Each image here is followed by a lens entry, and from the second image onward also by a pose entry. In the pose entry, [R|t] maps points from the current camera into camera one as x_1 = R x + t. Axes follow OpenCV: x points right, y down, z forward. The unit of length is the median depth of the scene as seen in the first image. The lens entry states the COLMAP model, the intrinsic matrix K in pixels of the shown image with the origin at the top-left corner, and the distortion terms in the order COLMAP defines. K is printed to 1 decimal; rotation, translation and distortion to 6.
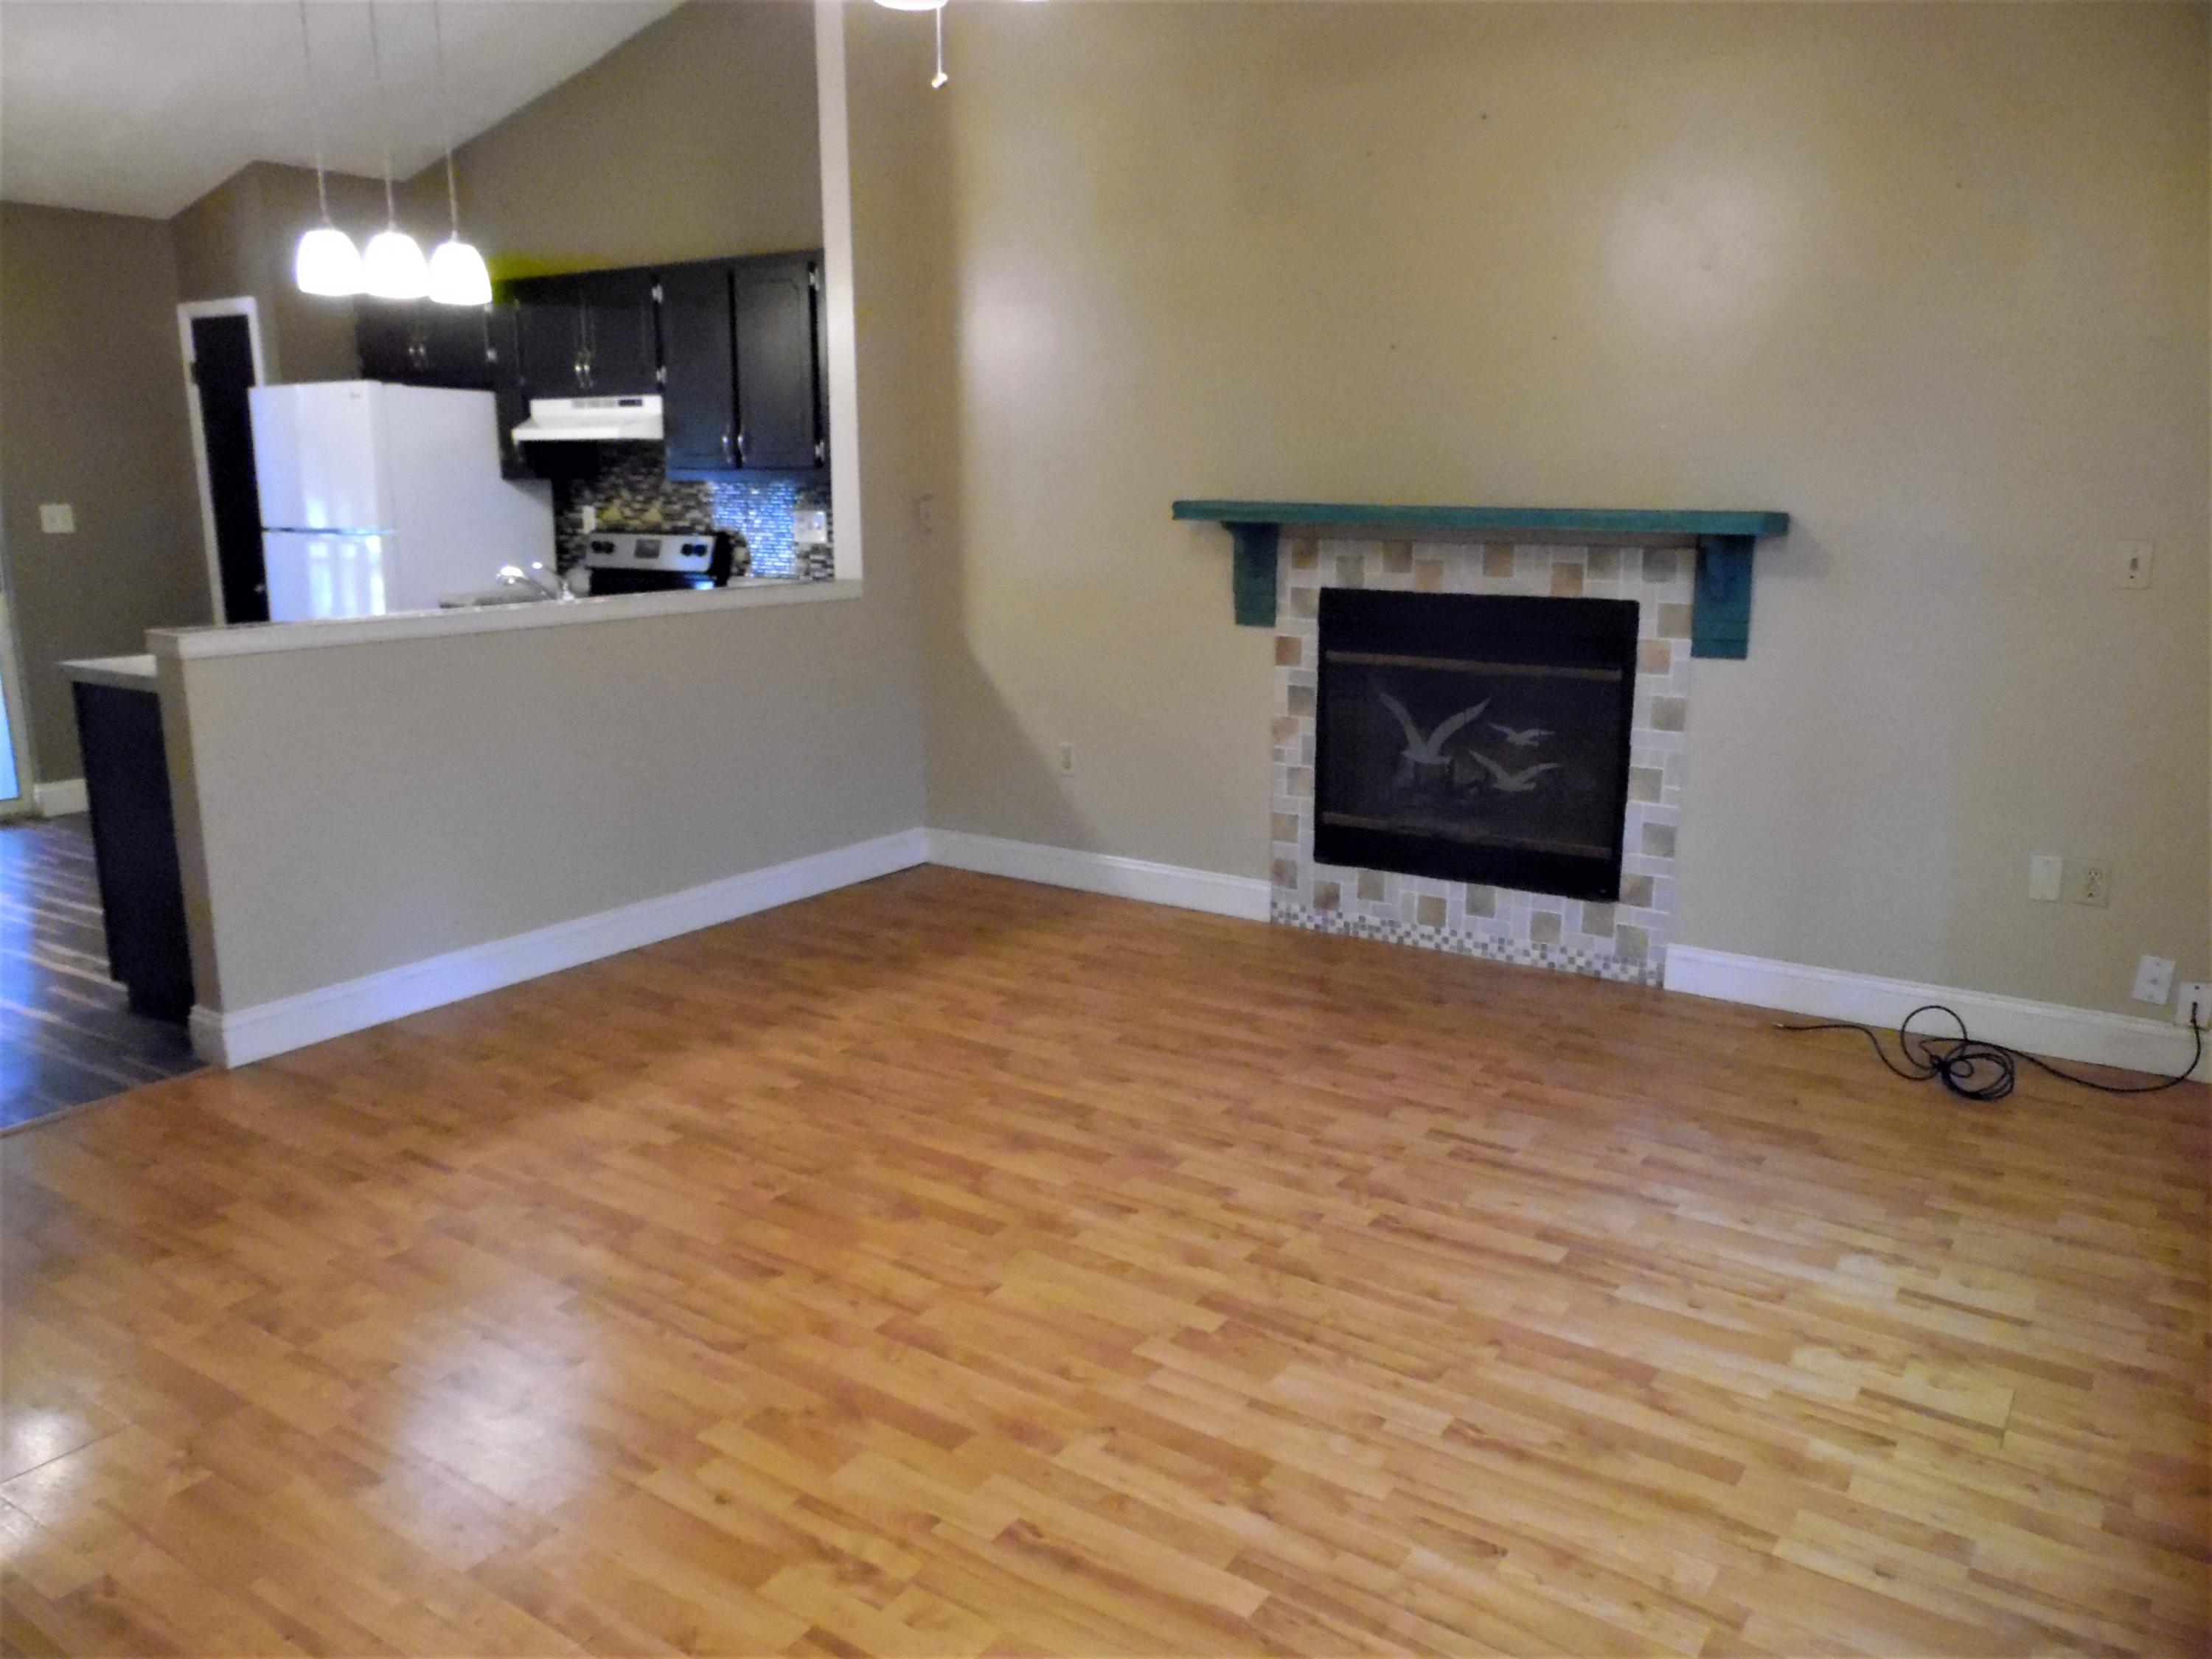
lens RADIAL K [[1662.8, 0, 1115.1], [0, 1662.8, 830.6], [0, 0, 1]] dist [-0.035620, 0.067589]
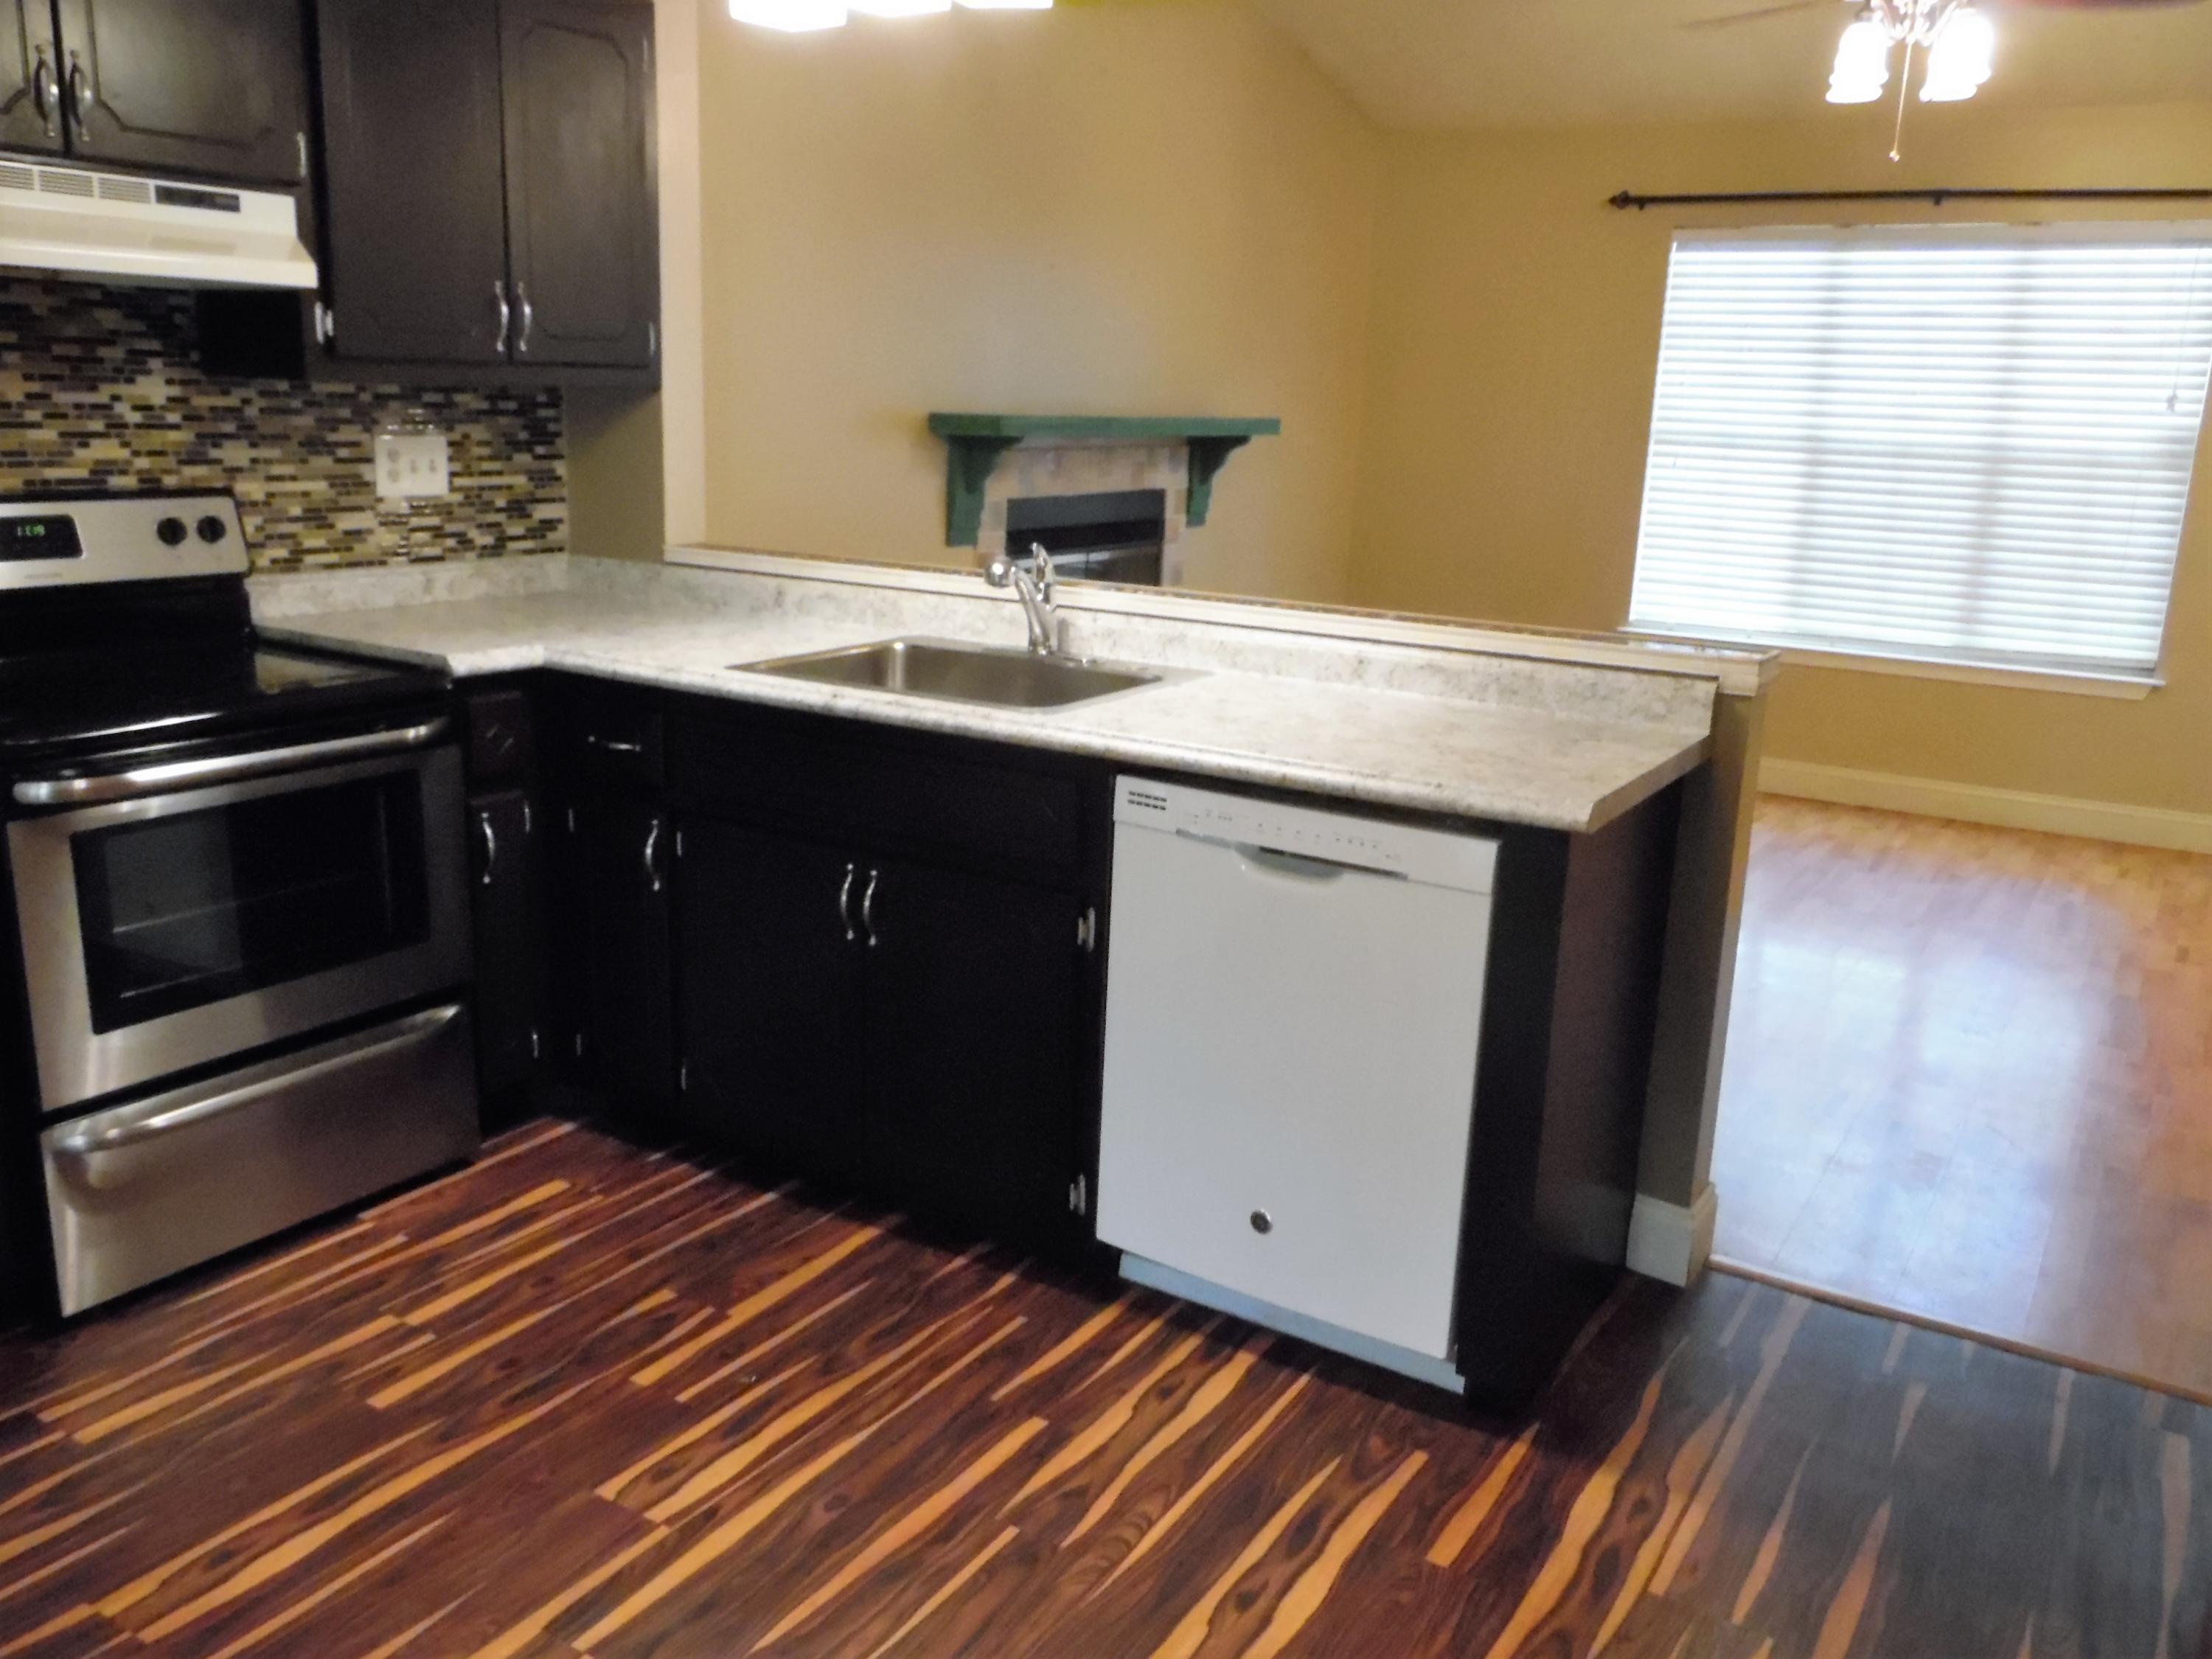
lens RADIAL K [[1805.4, 0, 1109.6], [0, 1805.4, 822.7], [0, 0, 1]] dist [-0.030701, 0.075051]
pose [[-0.041437, -0.236988, 0.970628, -1.054725], [0.180641, 0.953677, 0.240561, -0.226057], [-0.982676, 0.185304, 0.003292, 1.040173]]
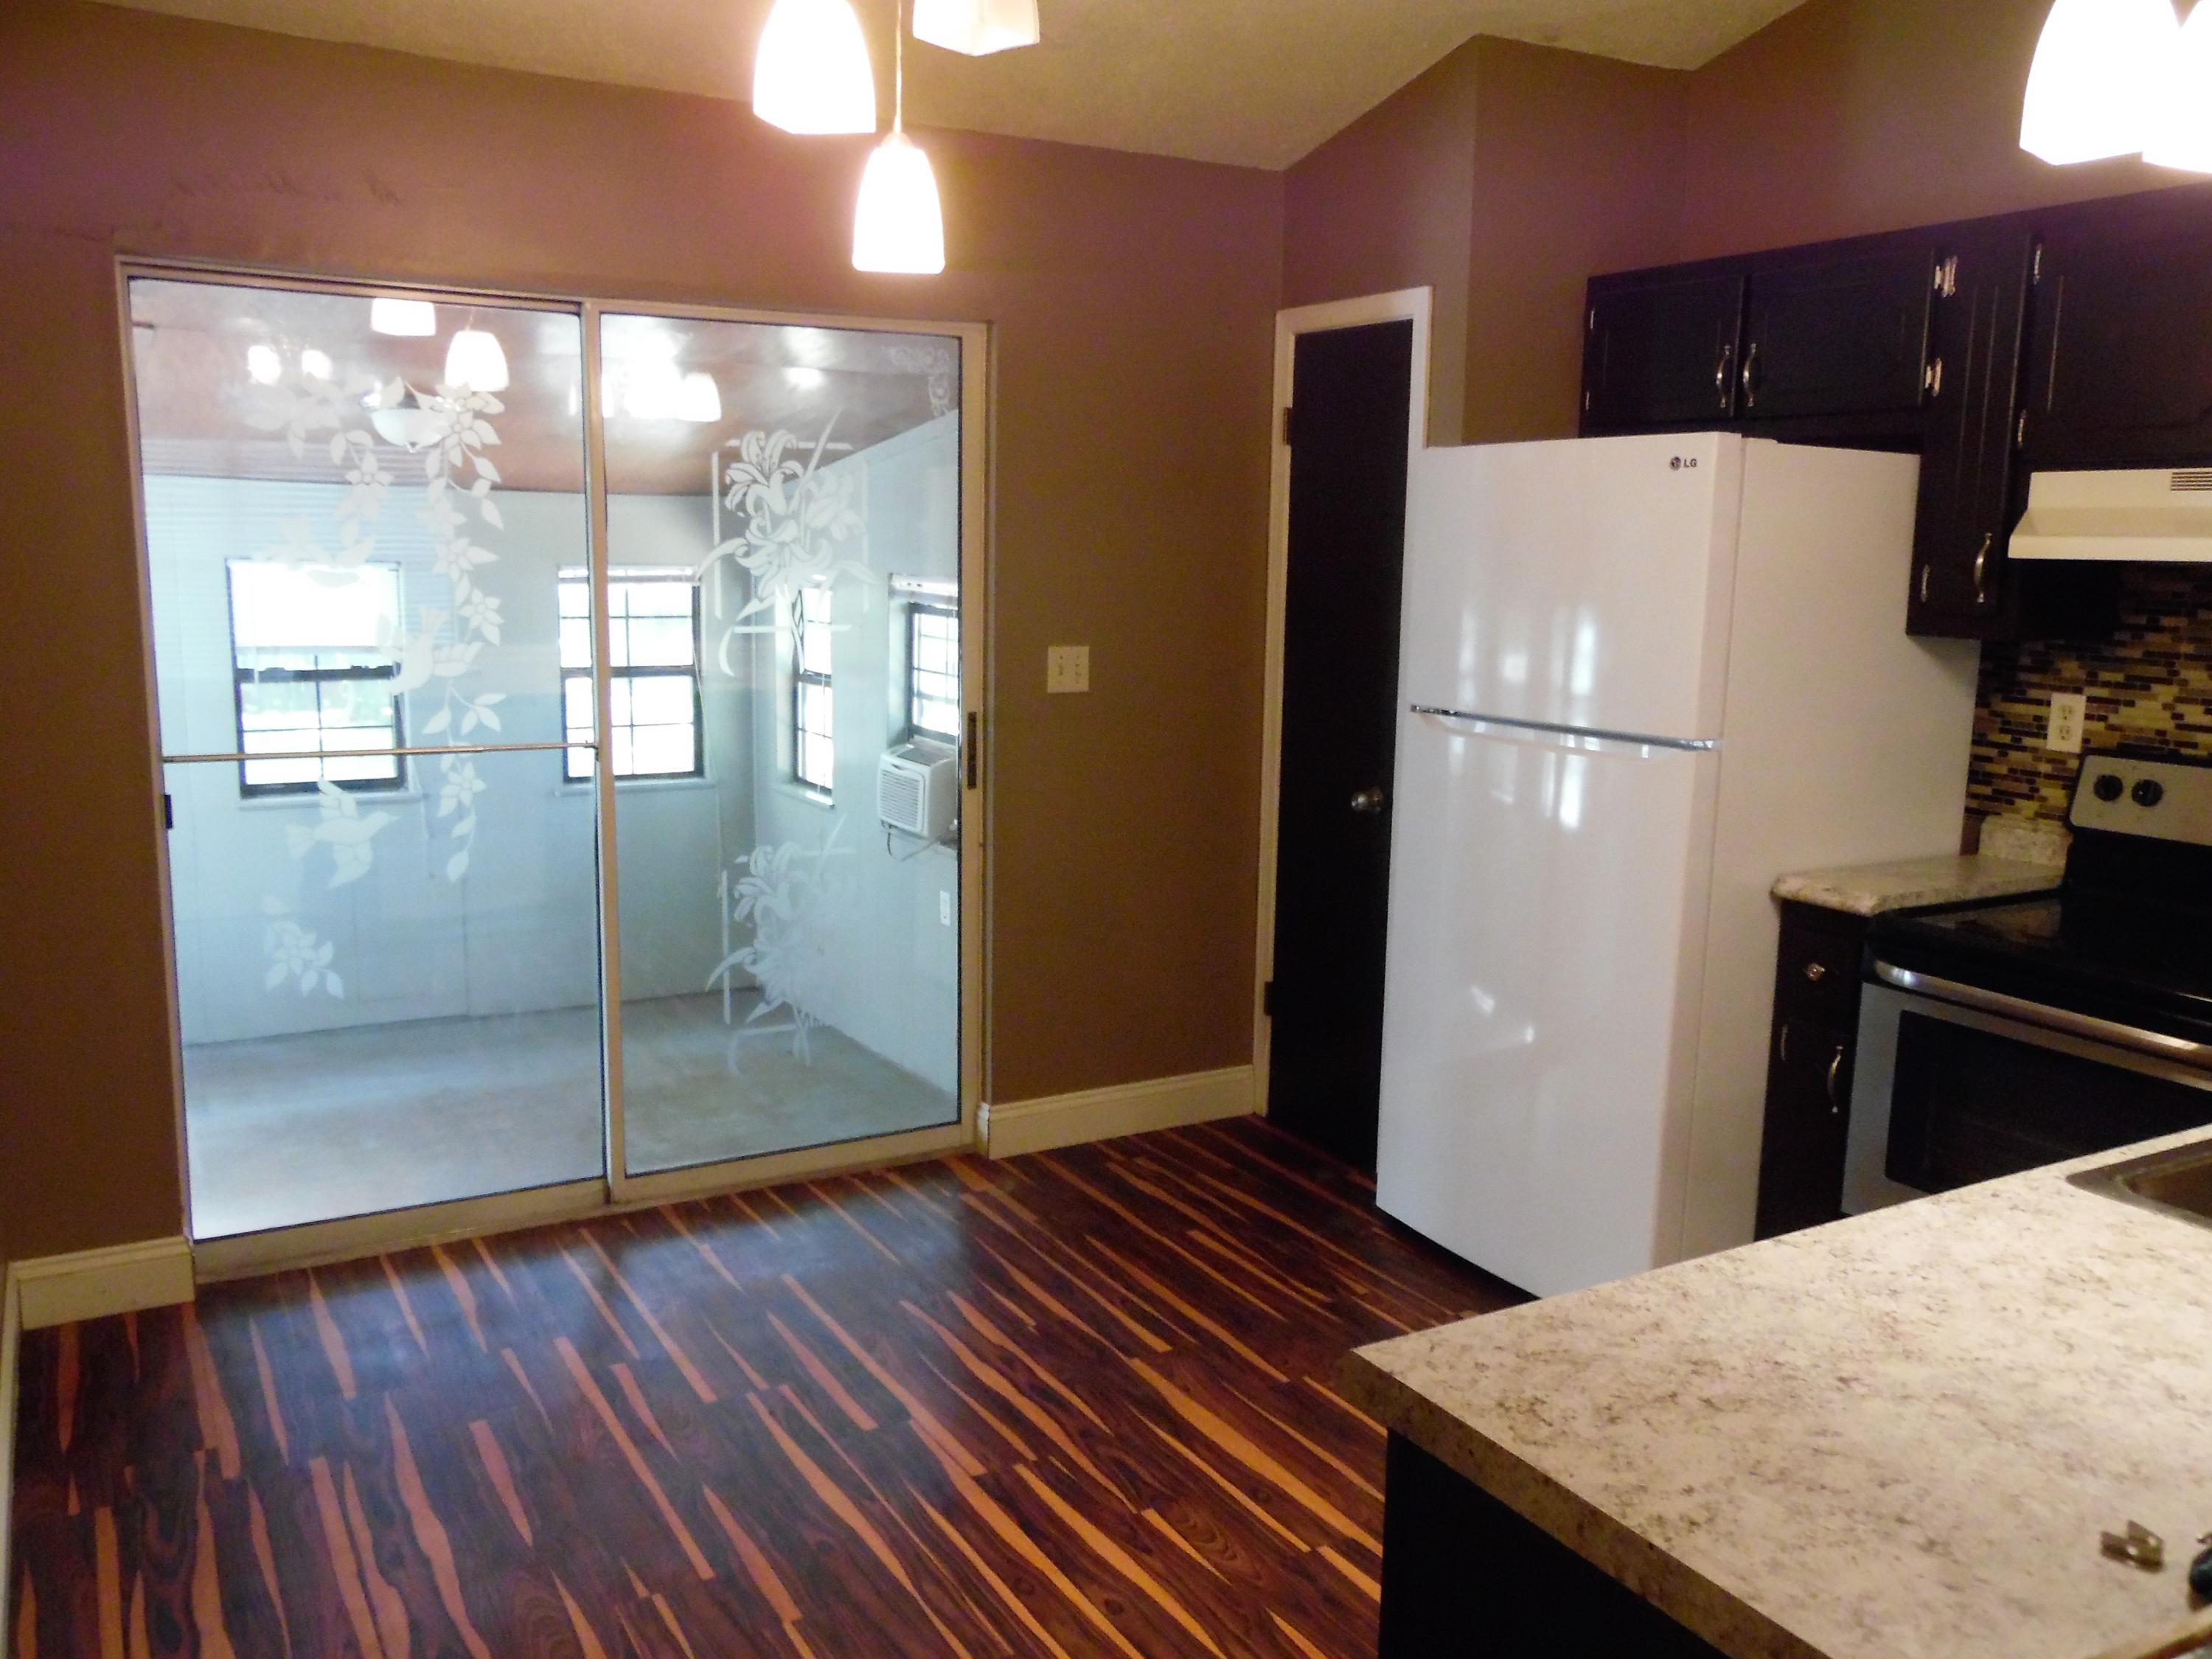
lens RADIAL K [[1805.4, 0, 1109.6], [0, 1805.4, 822.7], [0, 0, 1]] dist [-0.030701, 0.075051]
pose [[0.900227, 0.085457, -0.426953, -0.499580], [-0.112568, 0.992893, -0.038616, -0.158722], [0.420619, 0.082824, 0.903449, 0.619493]]
